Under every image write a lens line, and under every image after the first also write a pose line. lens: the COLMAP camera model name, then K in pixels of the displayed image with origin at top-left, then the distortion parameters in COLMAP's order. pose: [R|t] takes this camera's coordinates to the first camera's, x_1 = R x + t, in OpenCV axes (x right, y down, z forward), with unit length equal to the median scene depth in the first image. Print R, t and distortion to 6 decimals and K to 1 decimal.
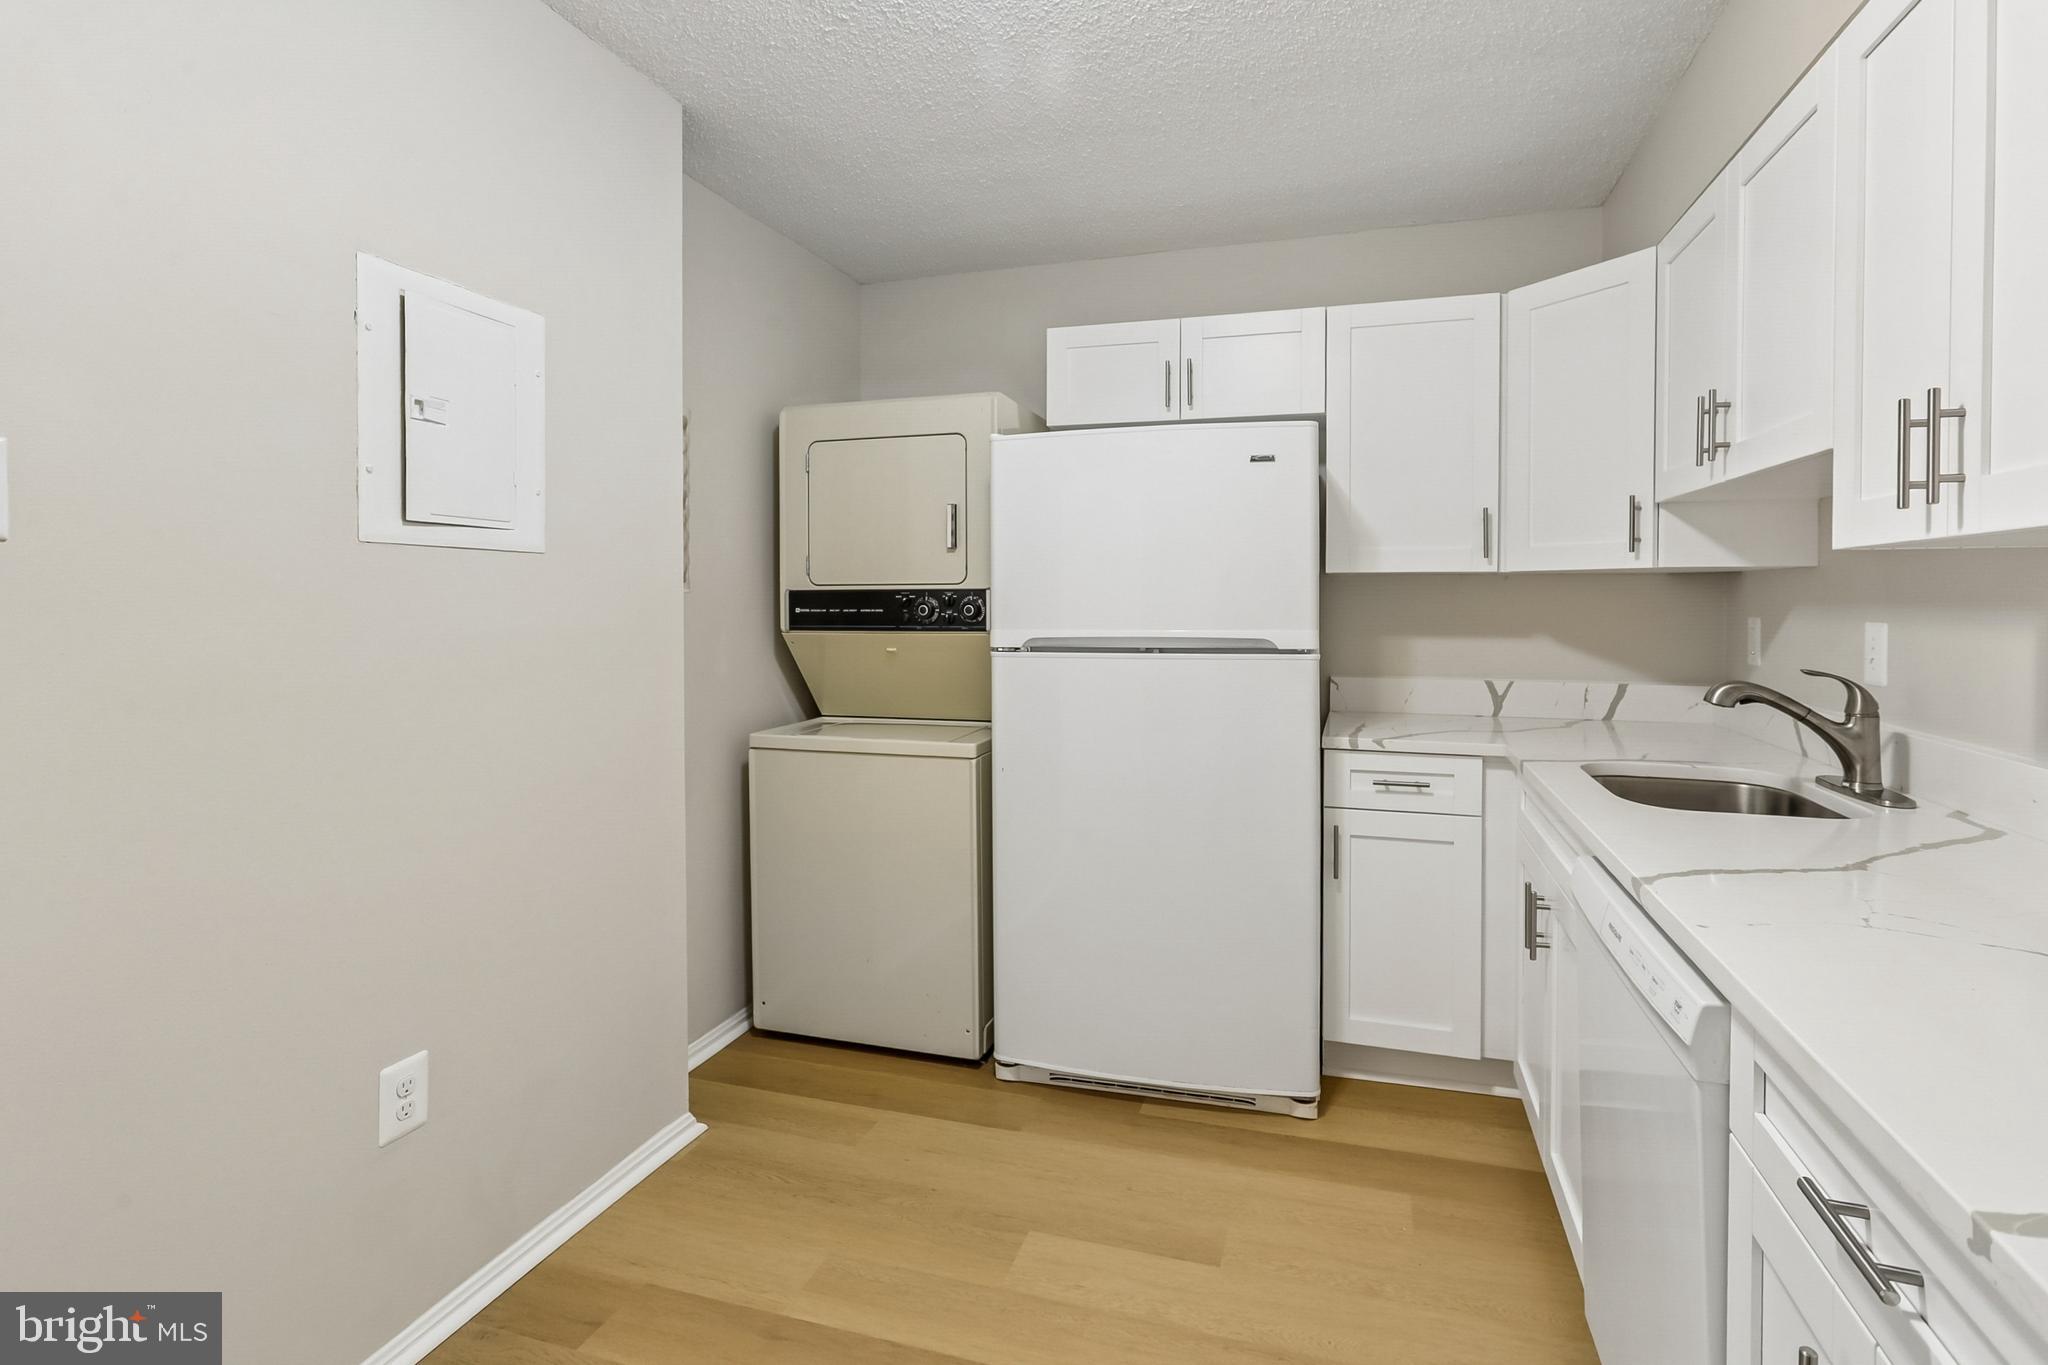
lens RADIAL K [[994.5, 0, 1061.3], [0, 994.5, 609.9], [0, 0, 1]] dist [-0.009325, 0.008320]
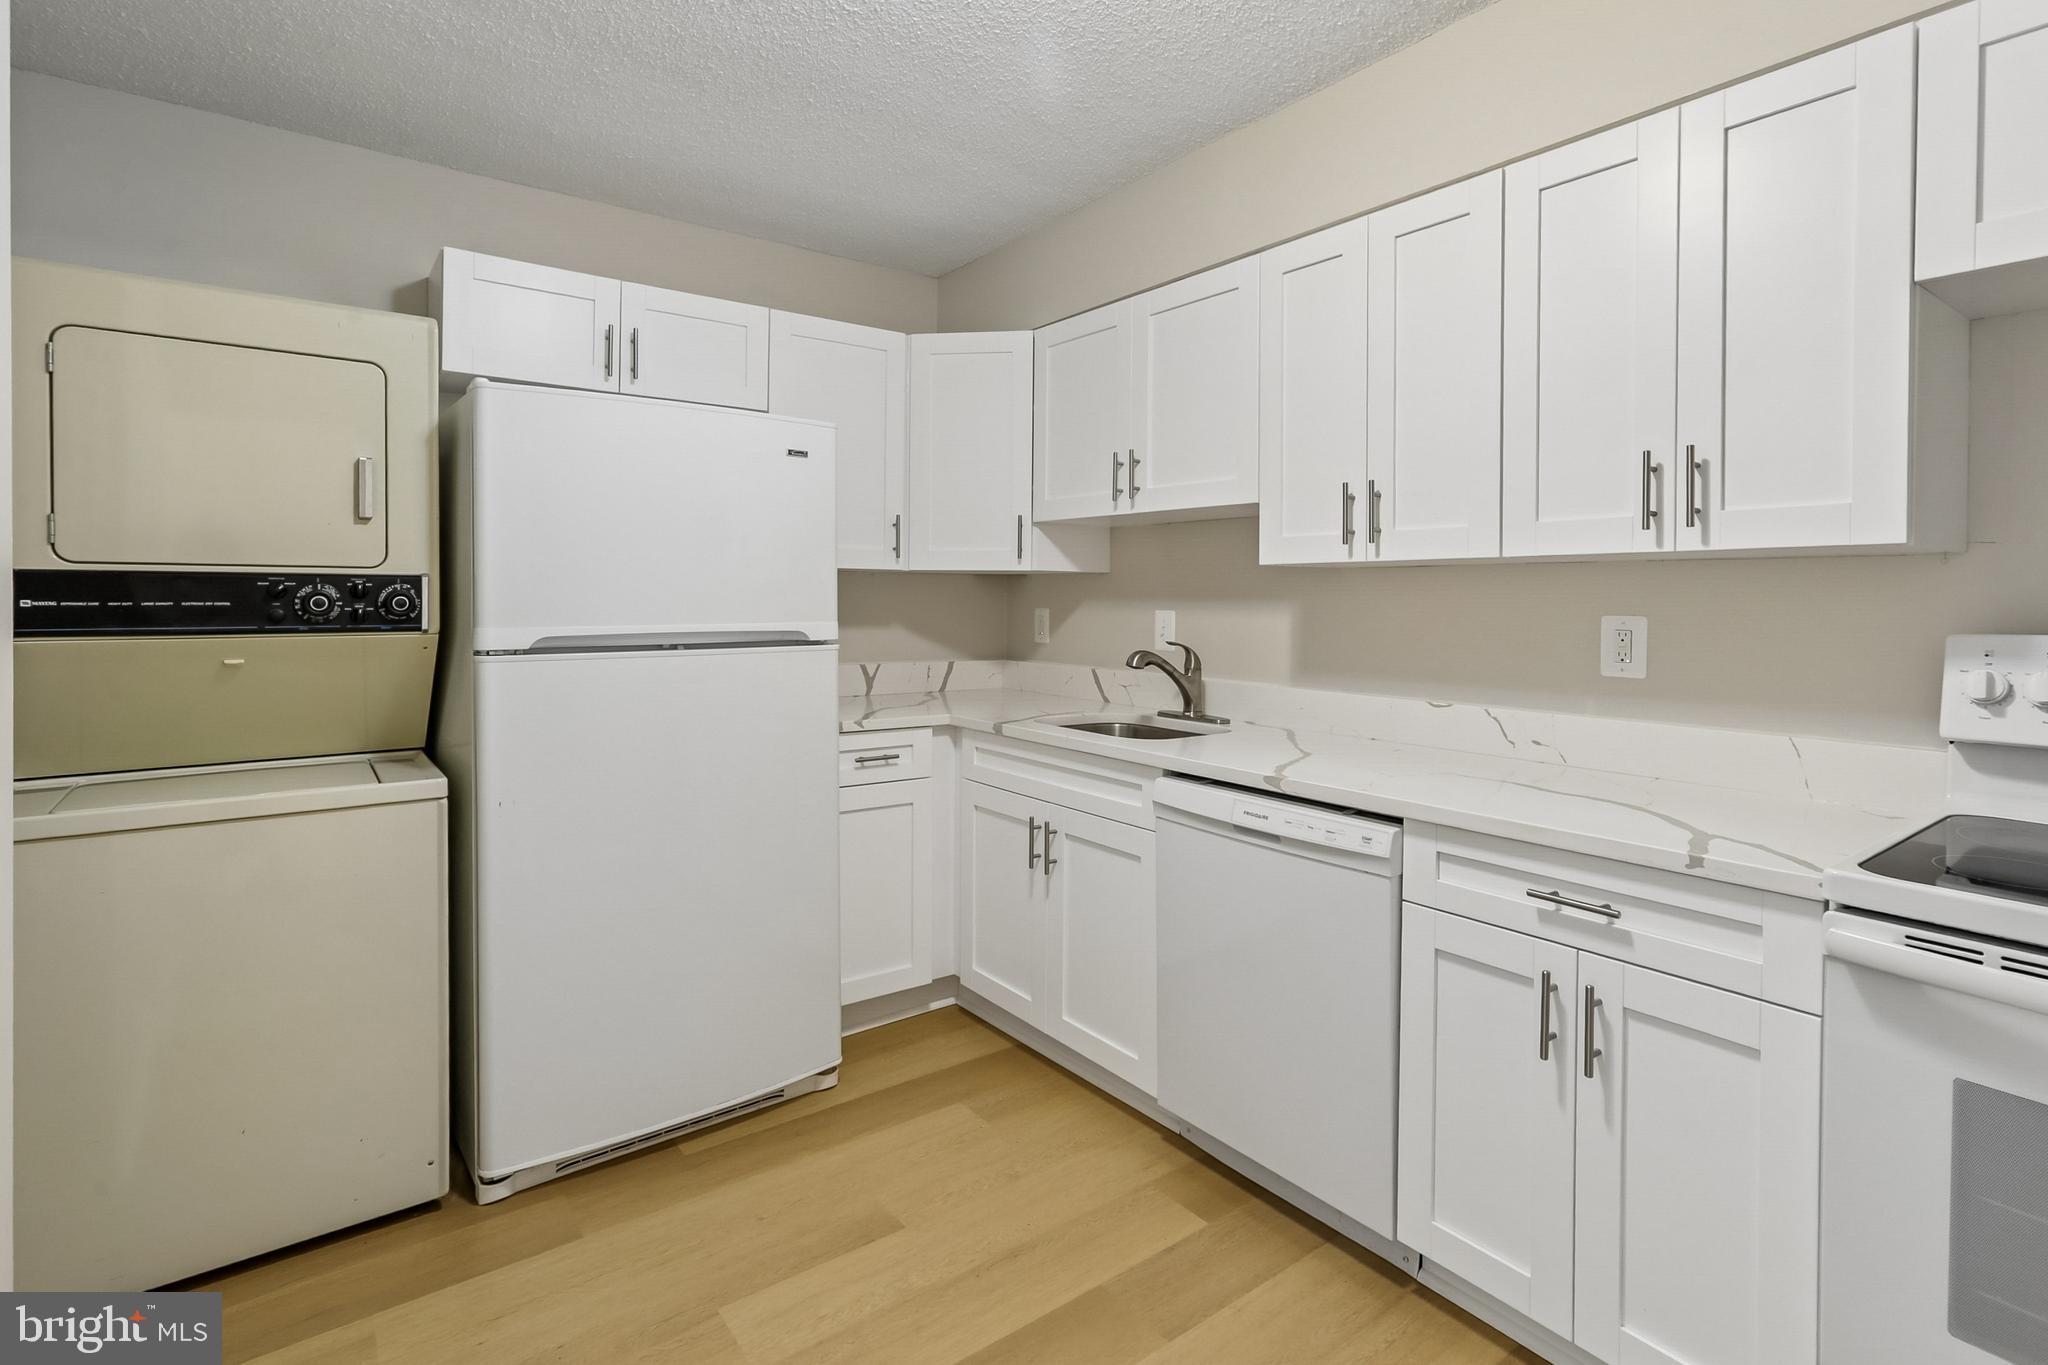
lens RADIAL K [[994.5, 0, 1009.5], [0, 994.5, 601.2], [0, 0, 1]] dist [-0.009325, 0.008320]
pose [[0.594767, 0.001638, 0.803897, -0.468699], [0.001638, 0.999993, -0.003249, 0.002253], [-0.803897, 0.003249, 0.594760, 0.215336]]
